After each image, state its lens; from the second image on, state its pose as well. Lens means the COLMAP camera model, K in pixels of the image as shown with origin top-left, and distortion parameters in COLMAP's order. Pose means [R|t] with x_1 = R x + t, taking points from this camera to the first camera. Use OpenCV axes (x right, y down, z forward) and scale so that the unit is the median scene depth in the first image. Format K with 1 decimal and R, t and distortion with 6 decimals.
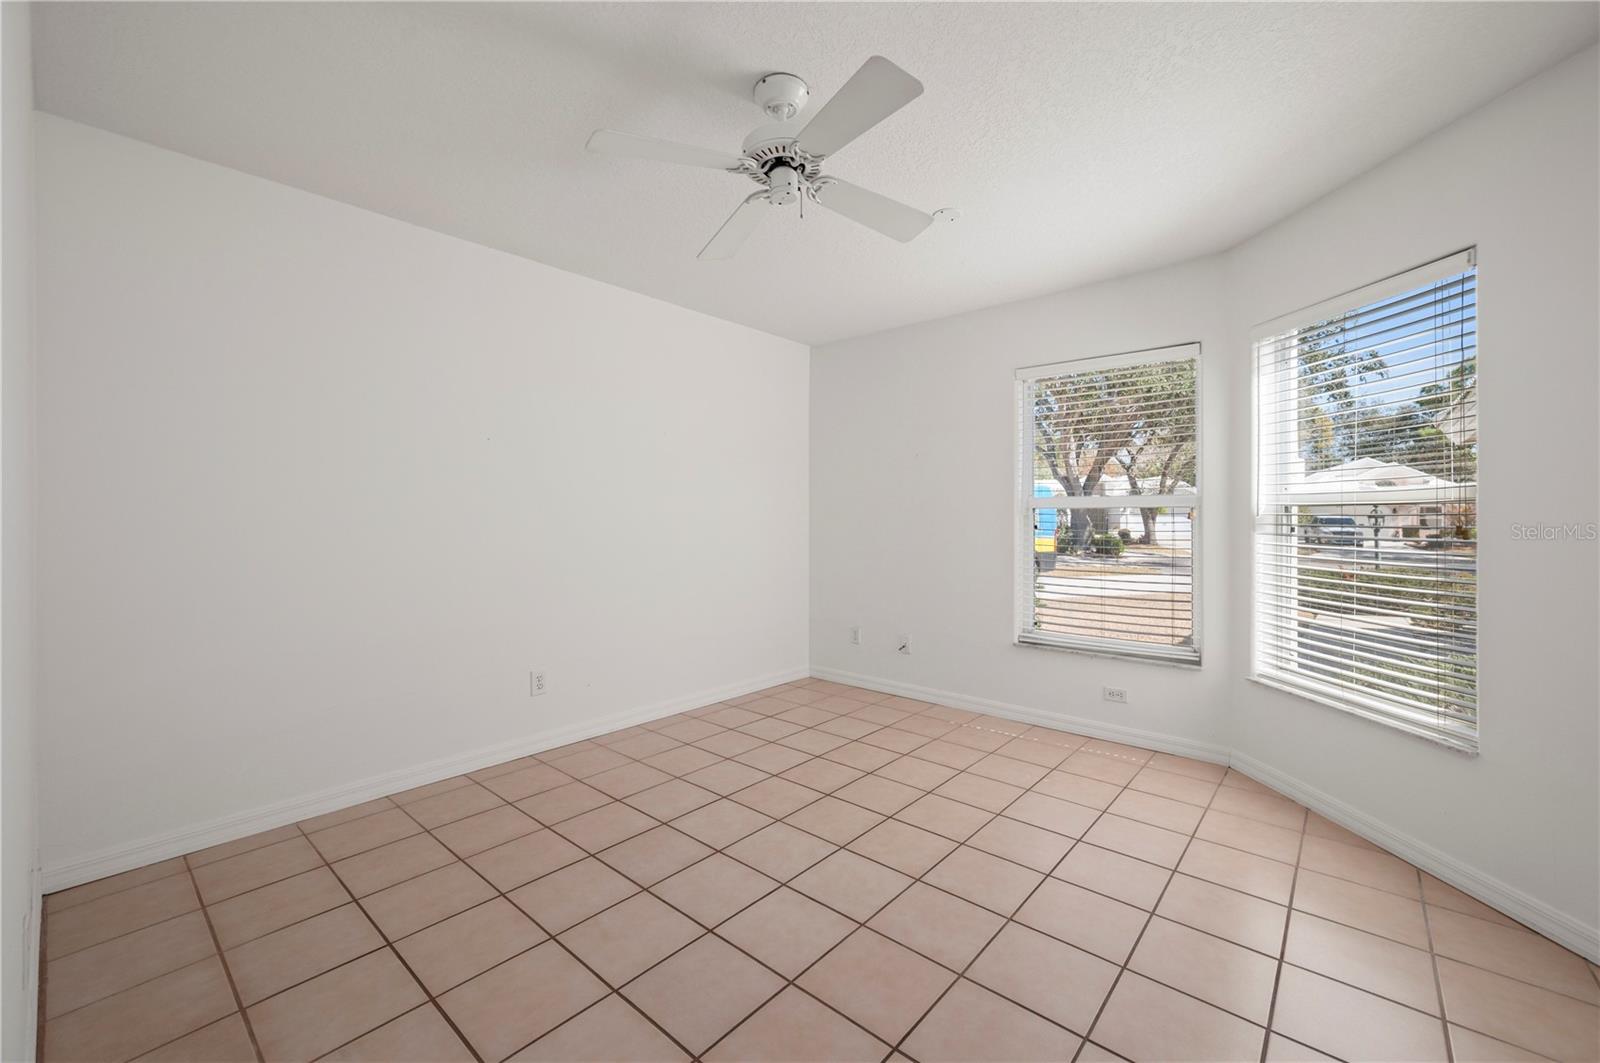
lens RADIAL K [[630.8, 0, 802.9], [0, 630.8, 521.9], [0, 0, 1]] dist [0.000664, 0.000154]
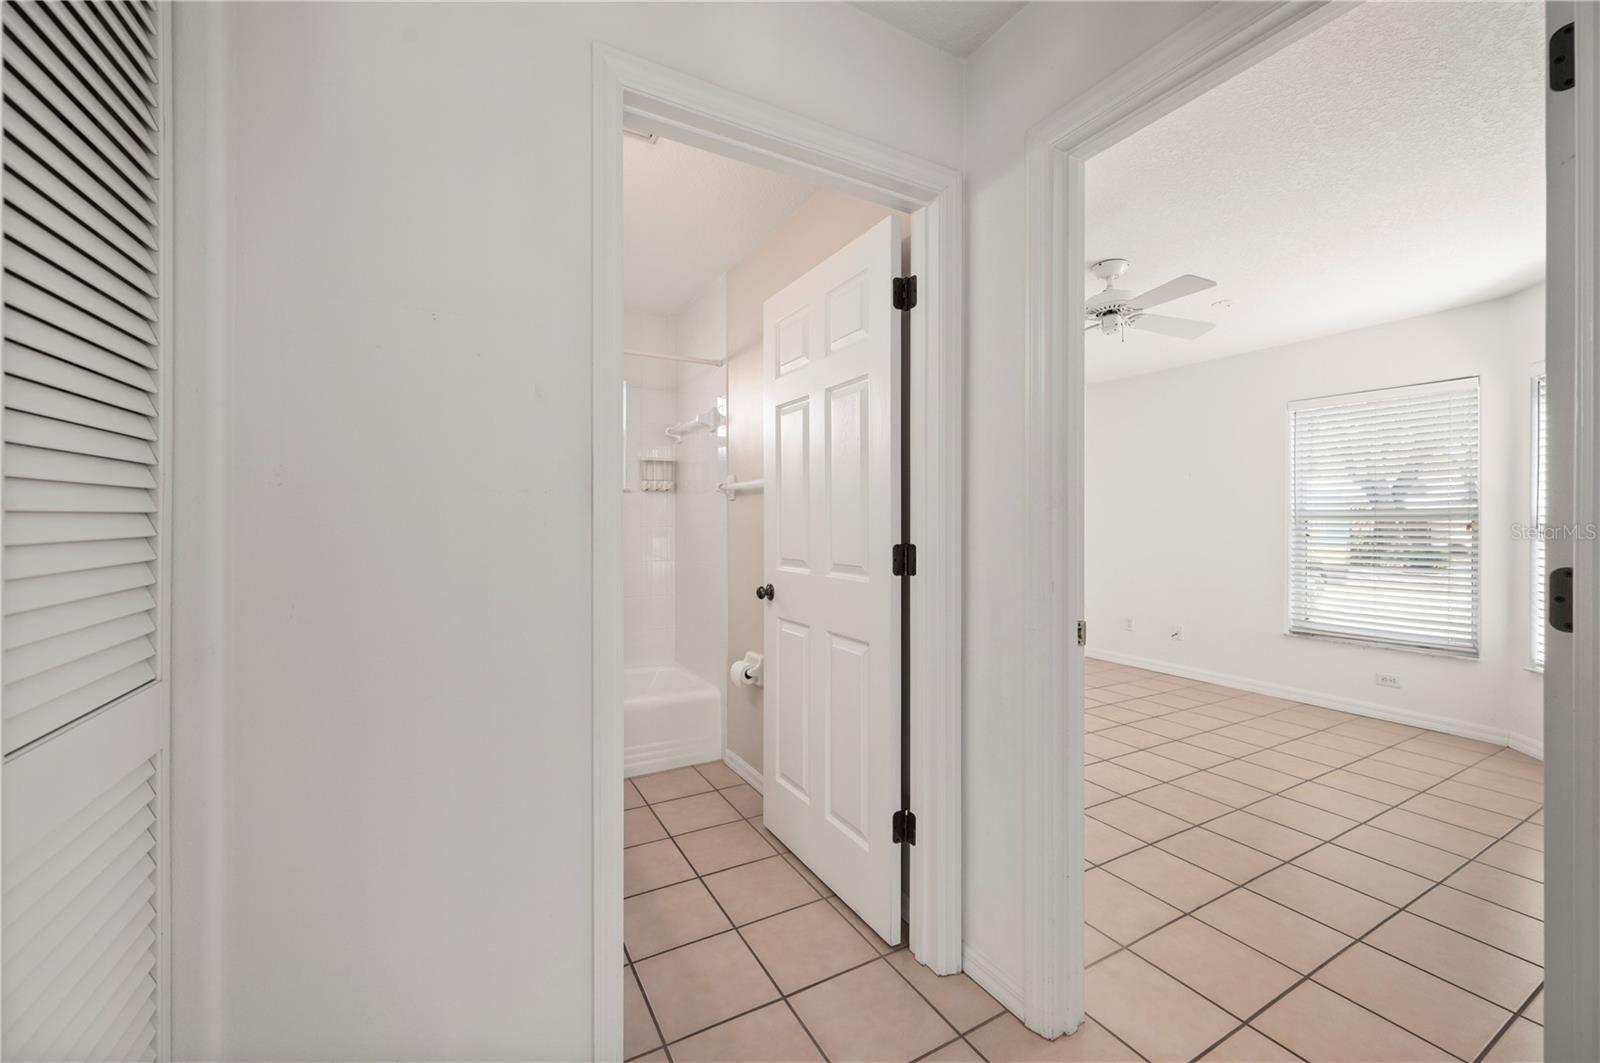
lens RADIAL K [[630.8, 0, 809.0], [0, 630.8, 529.8], [0, 0, 1]] dist [0.000664, 0.000154]
pose [[0.942707, 0.005942, -0.333569, -0.120489], [-0.004268, 0.999974, 0.005751, -0.003317], [0.333594, -0.003998, 0.942708, -0.436387]]
